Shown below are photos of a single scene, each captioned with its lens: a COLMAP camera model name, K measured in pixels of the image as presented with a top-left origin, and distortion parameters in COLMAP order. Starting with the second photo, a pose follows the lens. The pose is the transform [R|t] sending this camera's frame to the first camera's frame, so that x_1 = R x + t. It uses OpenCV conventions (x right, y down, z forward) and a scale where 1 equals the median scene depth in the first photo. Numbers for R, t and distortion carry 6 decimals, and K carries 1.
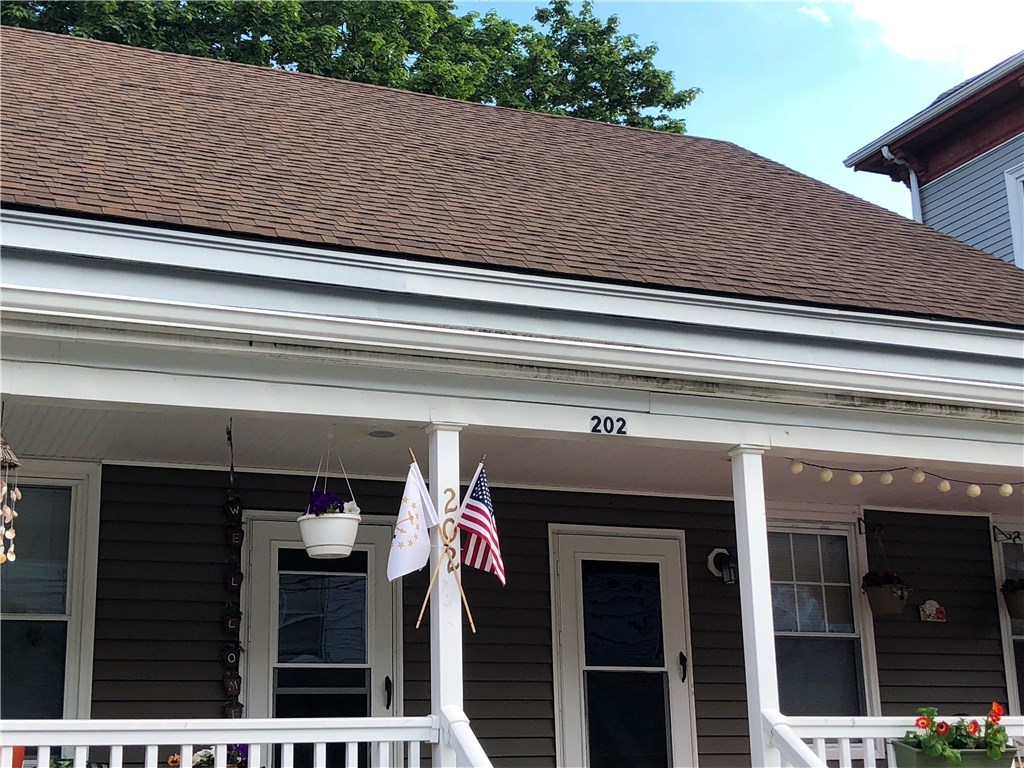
lens RADIAL K [[1665.7, 0, 515.9], [0, 1665.7, 385.3], [0, 0, 1]] dist [0.123508, 0.000000]
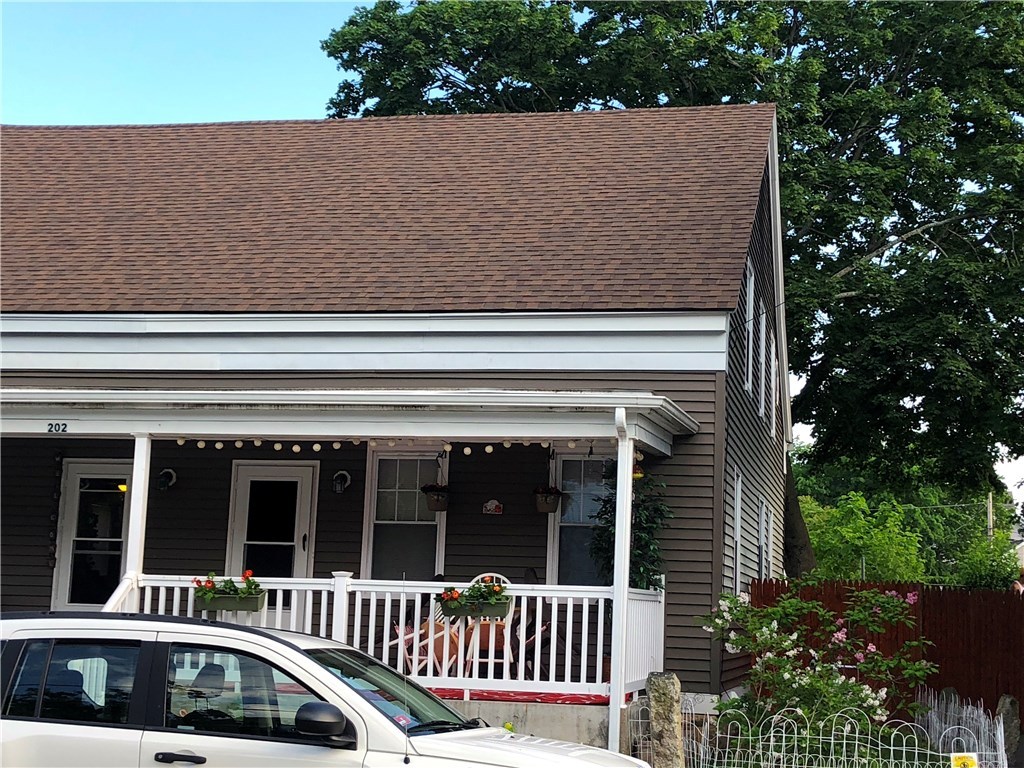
lens RADIAL K [[1665.7, 0, 512.3], [0, 1665.7, 385.6], [0, 0, 1]] dist [0.123508, 0.000000]
pose [[0.810253, -0.031408, -0.585239, 1.582526], [0.092241, 0.992952, 0.074417, -0.118233], [0.578777, -0.114280, 0.807439, -0.272065]]
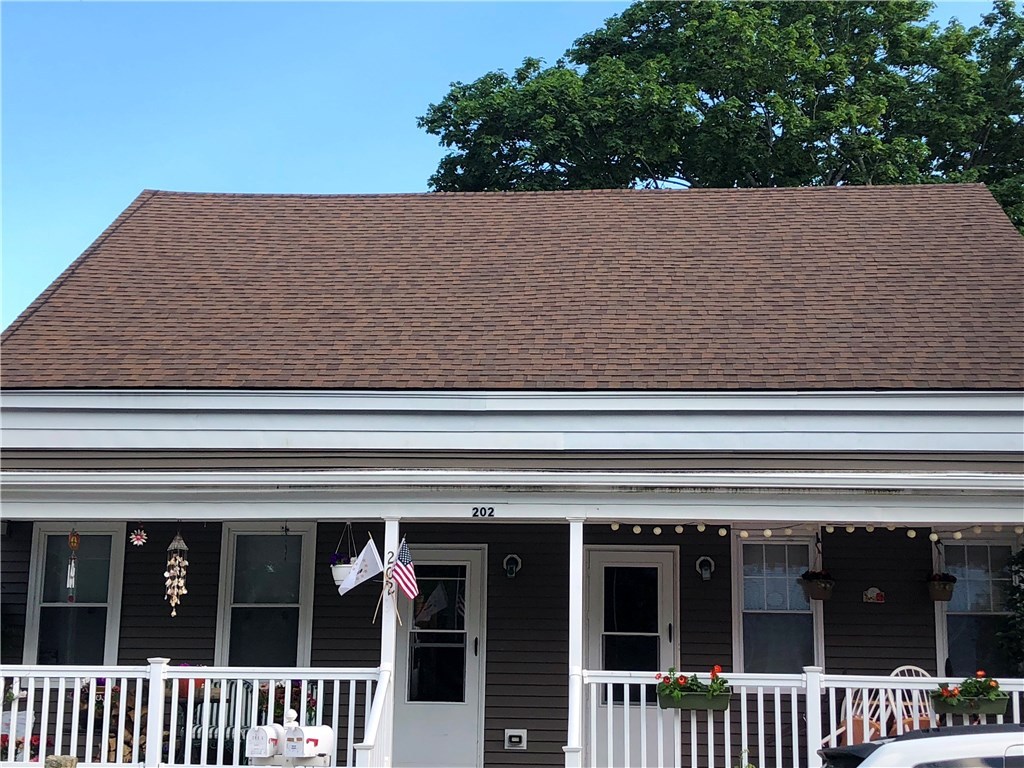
lens RADIAL K [[1665.7, 0, 491.6], [0, 1665.7, 352.9], [0, 0, 1]] dist [0.123508, 0.000000]
pose [[0.875186, -0.063470, -0.479605, 0.921039], [0.082818, 0.996378, 0.019267, -0.178907], [0.476645, -0.056582, 0.877273, -0.581310]]
